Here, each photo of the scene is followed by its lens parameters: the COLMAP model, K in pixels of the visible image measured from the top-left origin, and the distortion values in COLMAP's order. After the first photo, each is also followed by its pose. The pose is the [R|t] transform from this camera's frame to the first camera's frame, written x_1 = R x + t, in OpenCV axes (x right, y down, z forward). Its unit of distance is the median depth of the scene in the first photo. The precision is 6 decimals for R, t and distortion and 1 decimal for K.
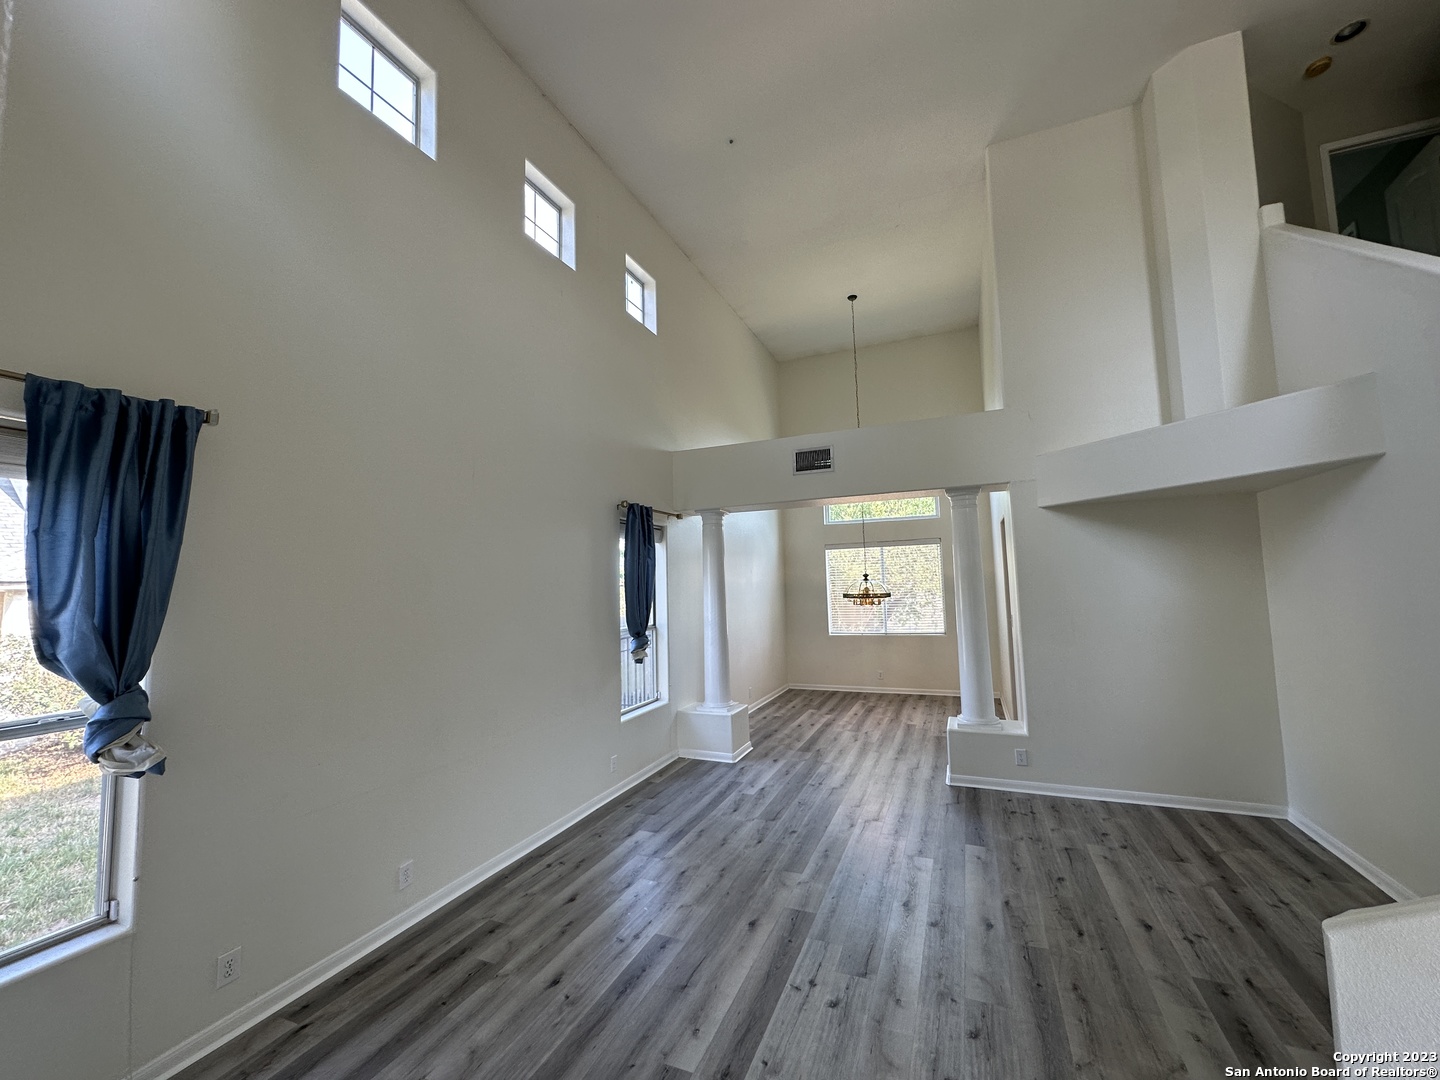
lens RADIAL K [[590.2, 0, 708.2], [0, 590.2, 534.0], [0, 0, 1]] dist [-0.006712, 0.001200]
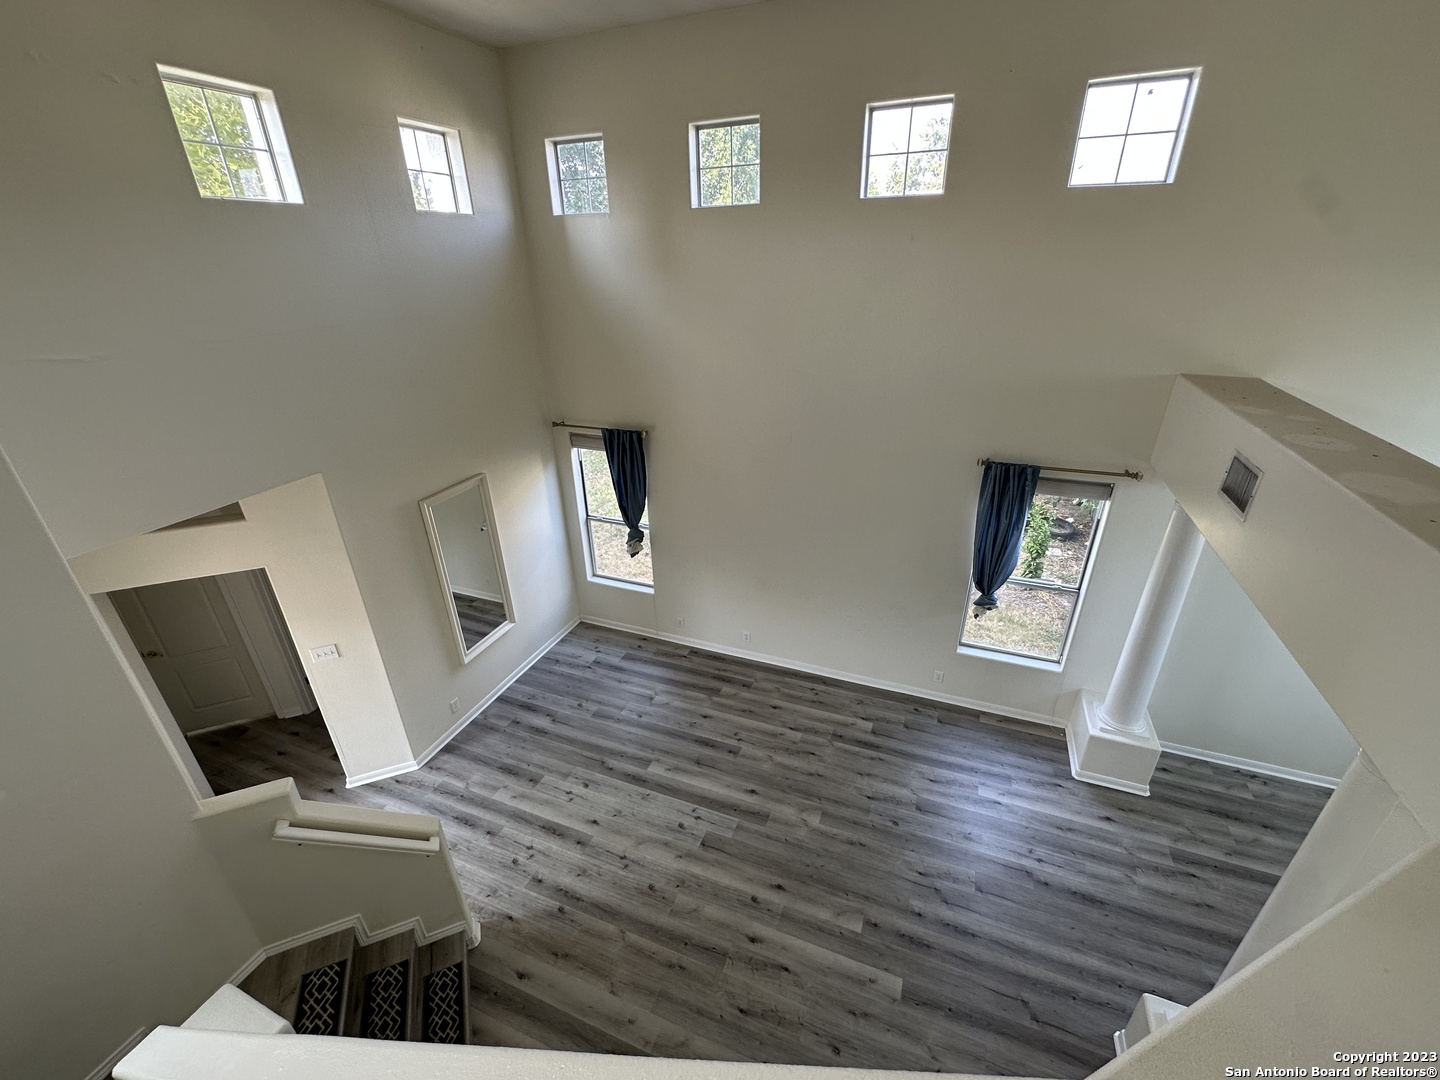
lens RADIAL K [[590.2, 0, 716.4], [0, 590.2, 540.6], [0, 0, 1]] dist [-0.006712, 0.001200]
pose [[0.019116, 0.454205, -0.890692, 0.794796], [0.117540, 0.883656, 0.453140, -0.453397], [0.992884, -0.113354, -0.036495, 0.690483]]
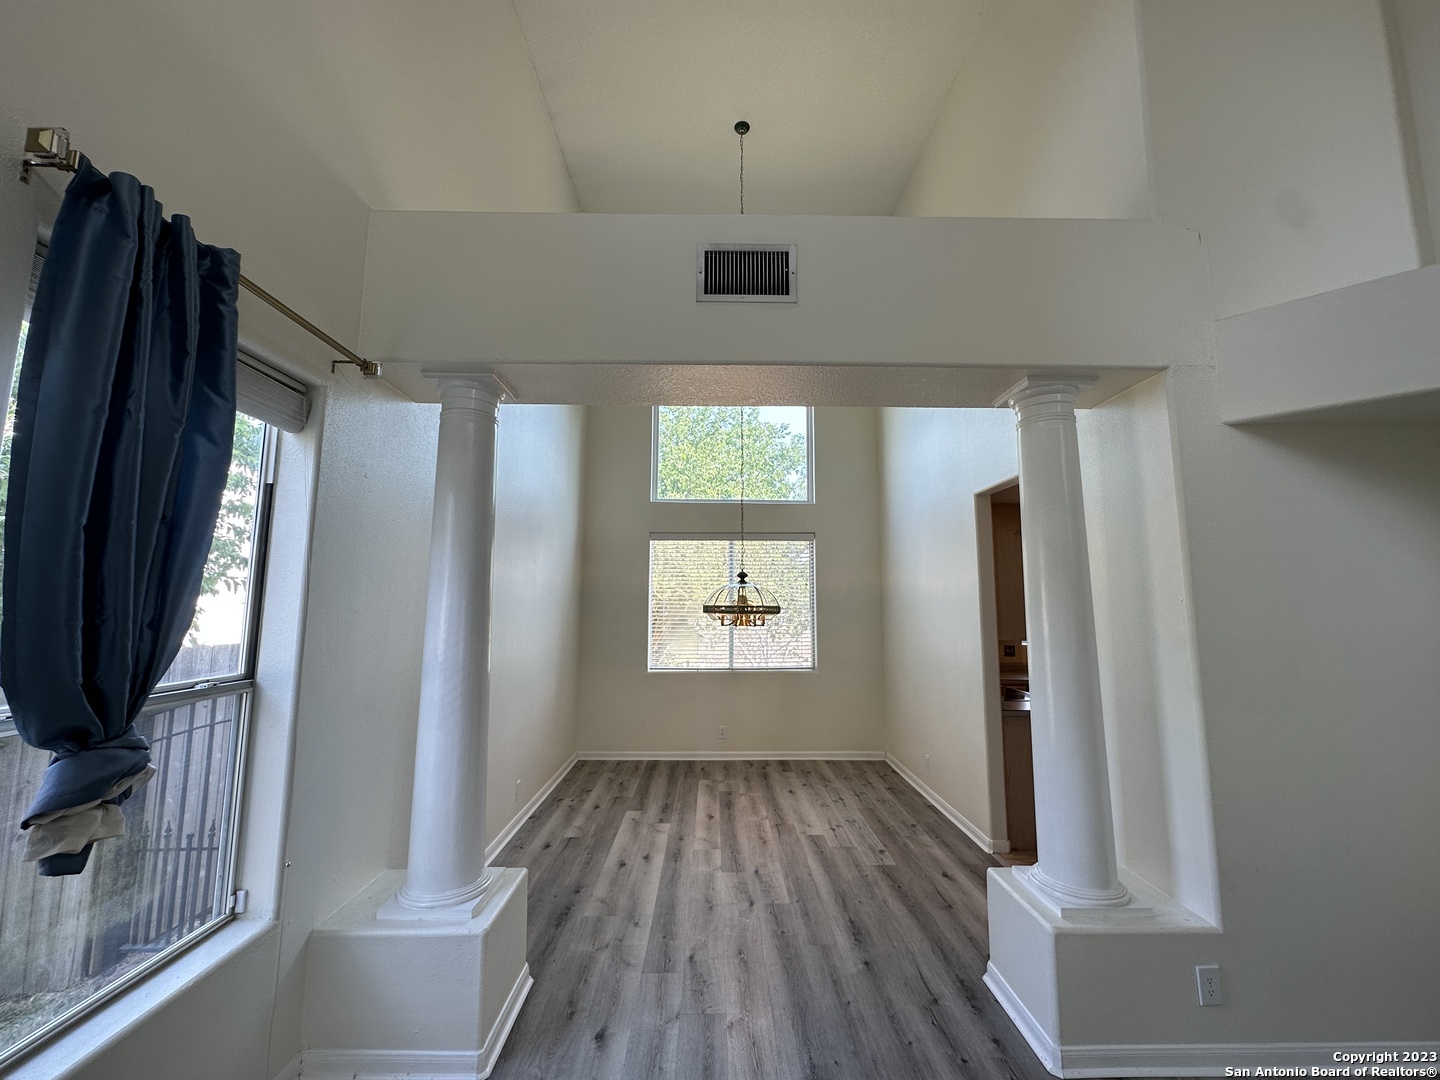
lens RADIAL K [[590.2, 0, 724.9], [0, 590.2, 540.0], [0, 0, 1]] dist [-0.006712, 0.001200]
pose [[0.906437, 0.075451, 0.415546, 0.007652], [-0.064944, 0.997111, -0.039384, 0.098375], [-0.417317, 0.008712, 0.908719, 0.782169]]
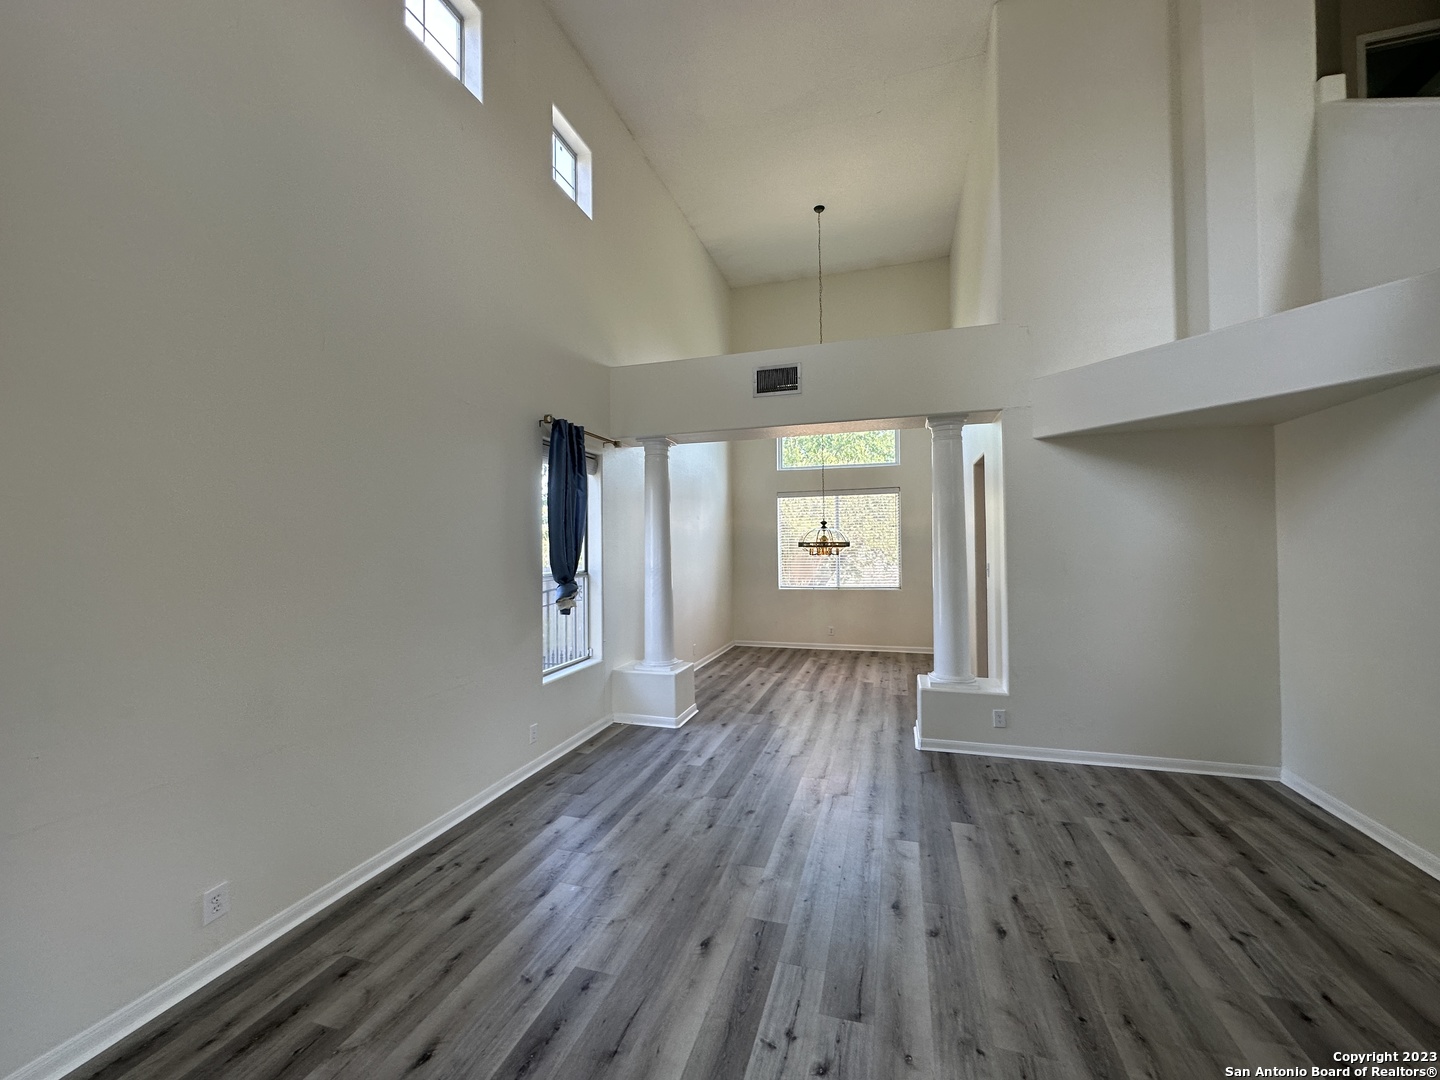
lens RADIAL K [[590.2, 0, 711.7], [0, 590.2, 537.8], [0, 0, 1]] dist [-0.006712, 0.001200]
pose [[0.994028, 0.016102, 0.107928, -0.005252], [-0.023865, 0.997189, 0.071023, 0.054664], [-0.106481, -0.073175, 0.991619, 0.186596]]
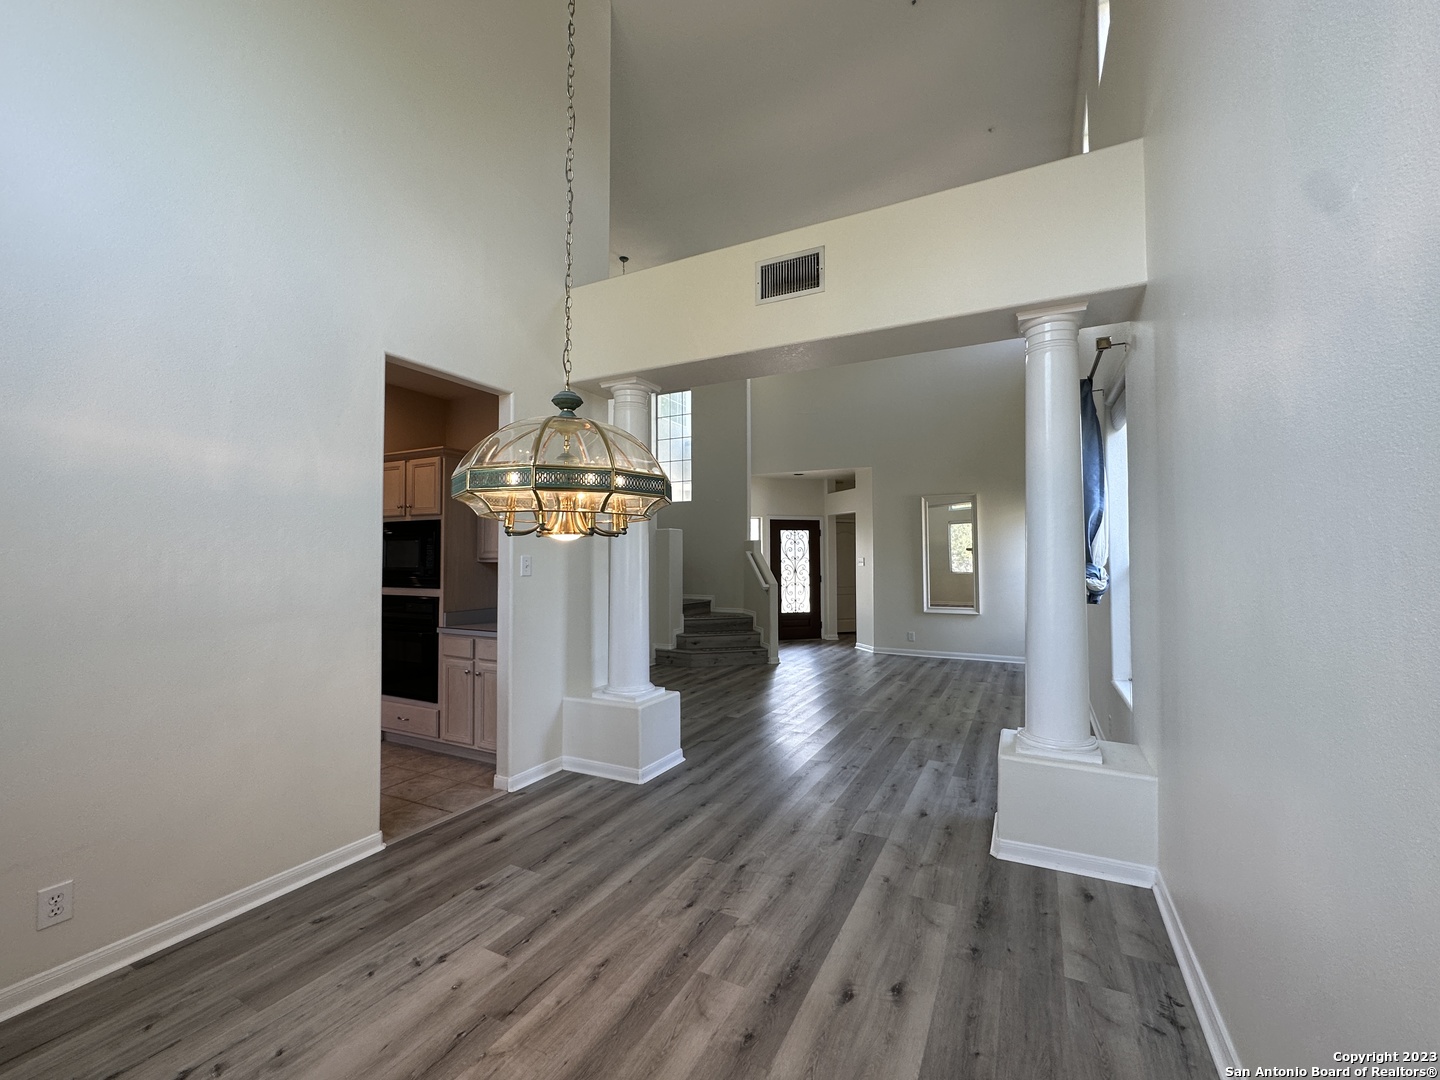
lens RADIAL K [[590.2, 0, 720.0], [0, 590.2, 539.1], [0, 0, 1]] dist [-0.006712, 0.001200]
pose [[-0.997633, 0.030451, 0.061651, 0.323869], [0.022958, 0.992653, -0.118795, 0.242856], [-0.064815, -0.117099, -0.991003, 1.975574]]
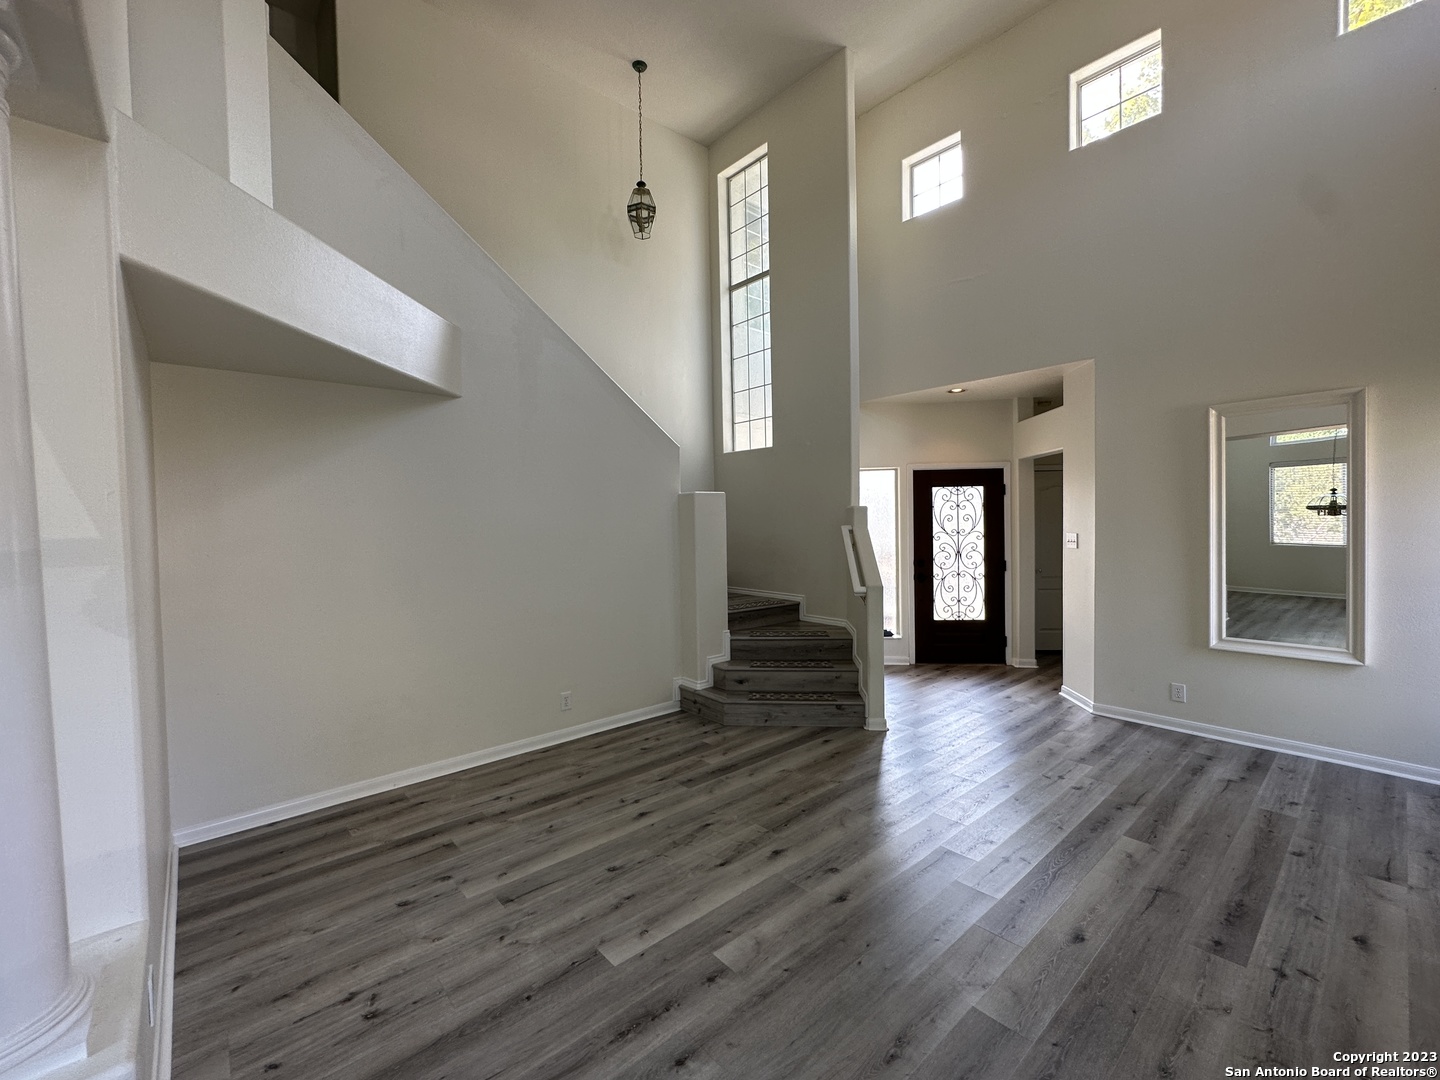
lens RADIAL K [[590.2, 0, 723.1], [0, 590.2, 540.1], [0, 0, 1]] dist [-0.006712, 0.001200]
pose [[-0.905879, 0.028080, 0.422605, 0.099501], [0.004273, 0.998355, -0.057176, 0.151273], [-0.423515, -0.049989, -0.904509, 1.221623]]
